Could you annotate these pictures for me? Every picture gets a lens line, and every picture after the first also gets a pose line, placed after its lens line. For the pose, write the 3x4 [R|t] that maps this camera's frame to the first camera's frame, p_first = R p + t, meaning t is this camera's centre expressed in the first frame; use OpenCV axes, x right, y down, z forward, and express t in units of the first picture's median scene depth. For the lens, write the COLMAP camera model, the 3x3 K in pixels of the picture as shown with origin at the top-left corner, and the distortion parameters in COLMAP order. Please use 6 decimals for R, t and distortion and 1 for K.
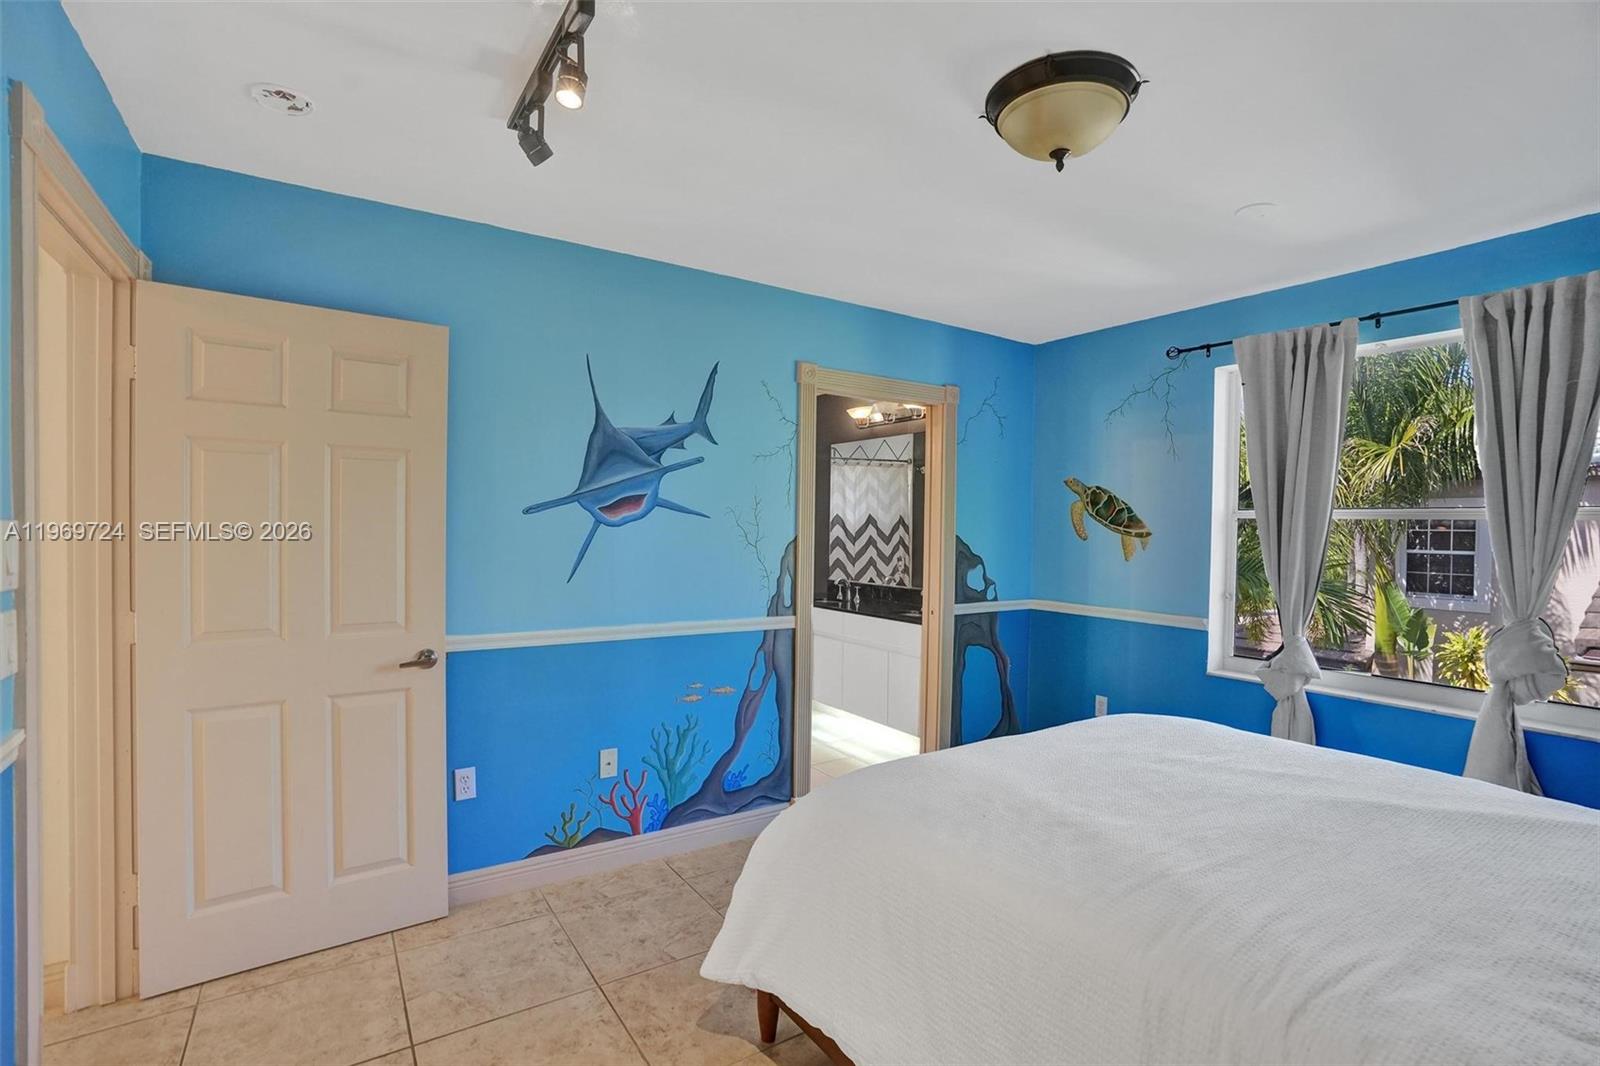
lens RADIAL K [[742.9, 0, 801.2], [0, 742.9, 545.0], [0, 0, 1]] dist [-0.060731, 0.021415]
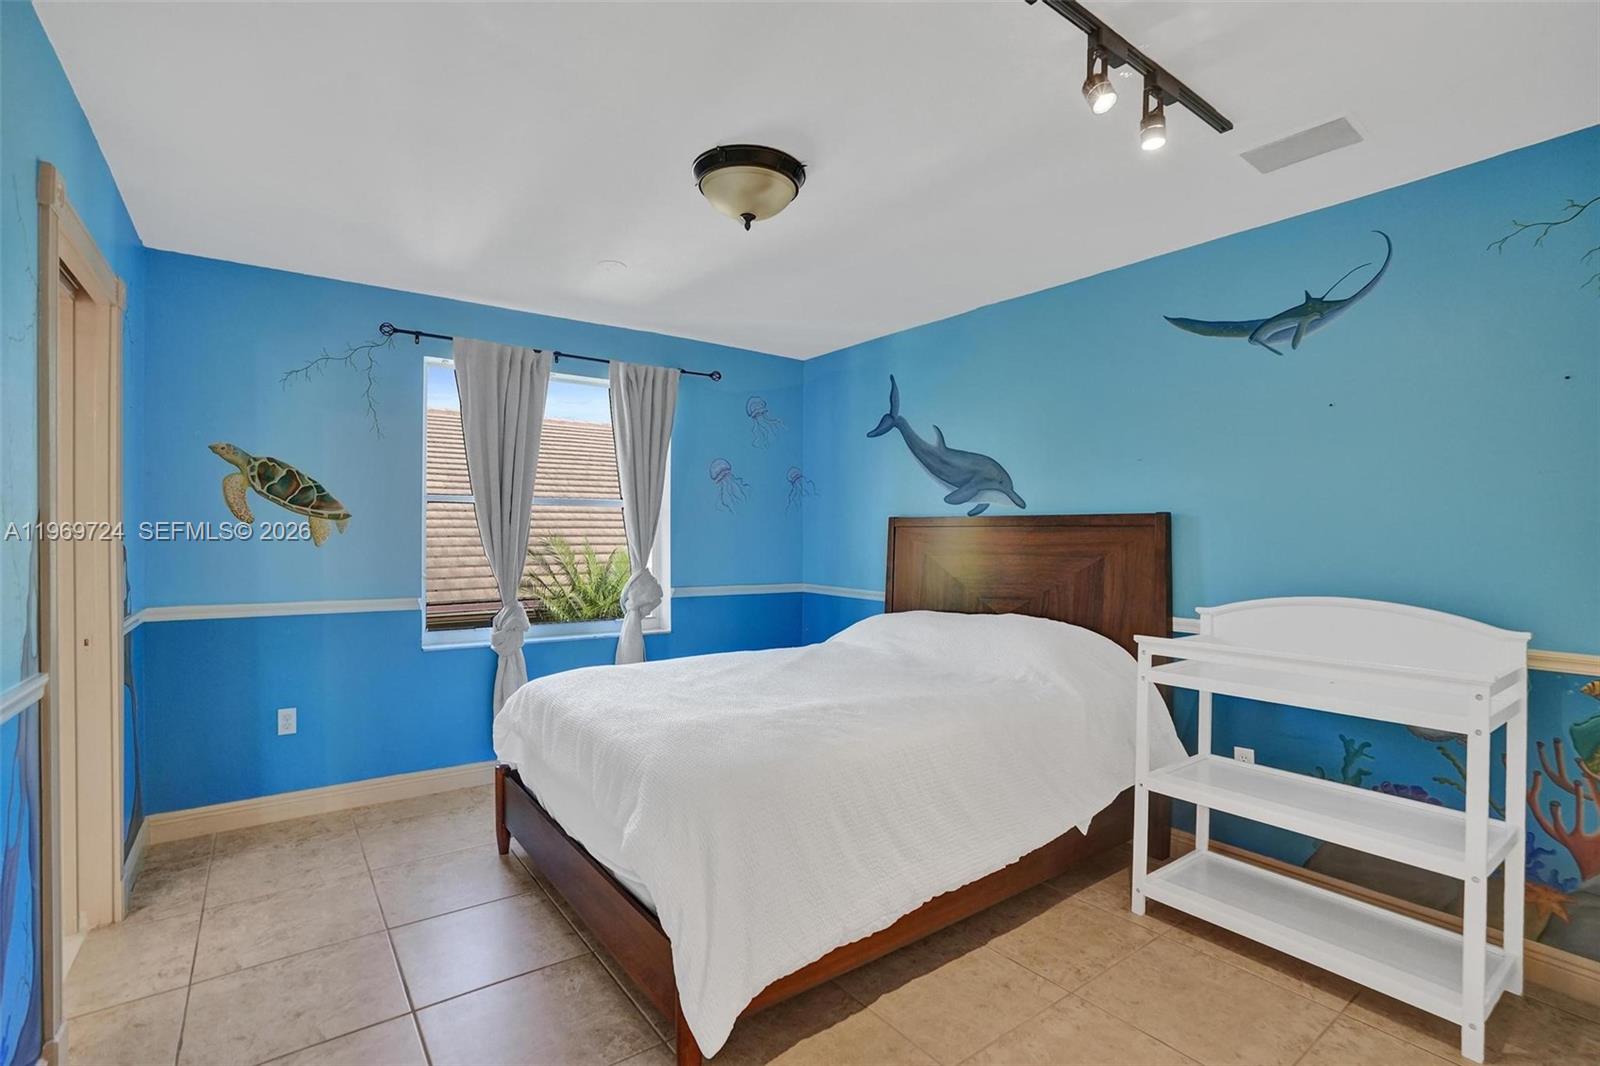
lens RADIAL K [[742.9, 0, 809.8], [0, 742.9, 529.1], [0, 0, 1]] dist [-0.060731, 0.021415]
pose [[-0.057558, -0.009704, 0.998295, -0.461772], [0.019535, 0.999750, 0.010844, 0.003318], [-0.998151, 0.020126, -0.057354, 0.466853]]
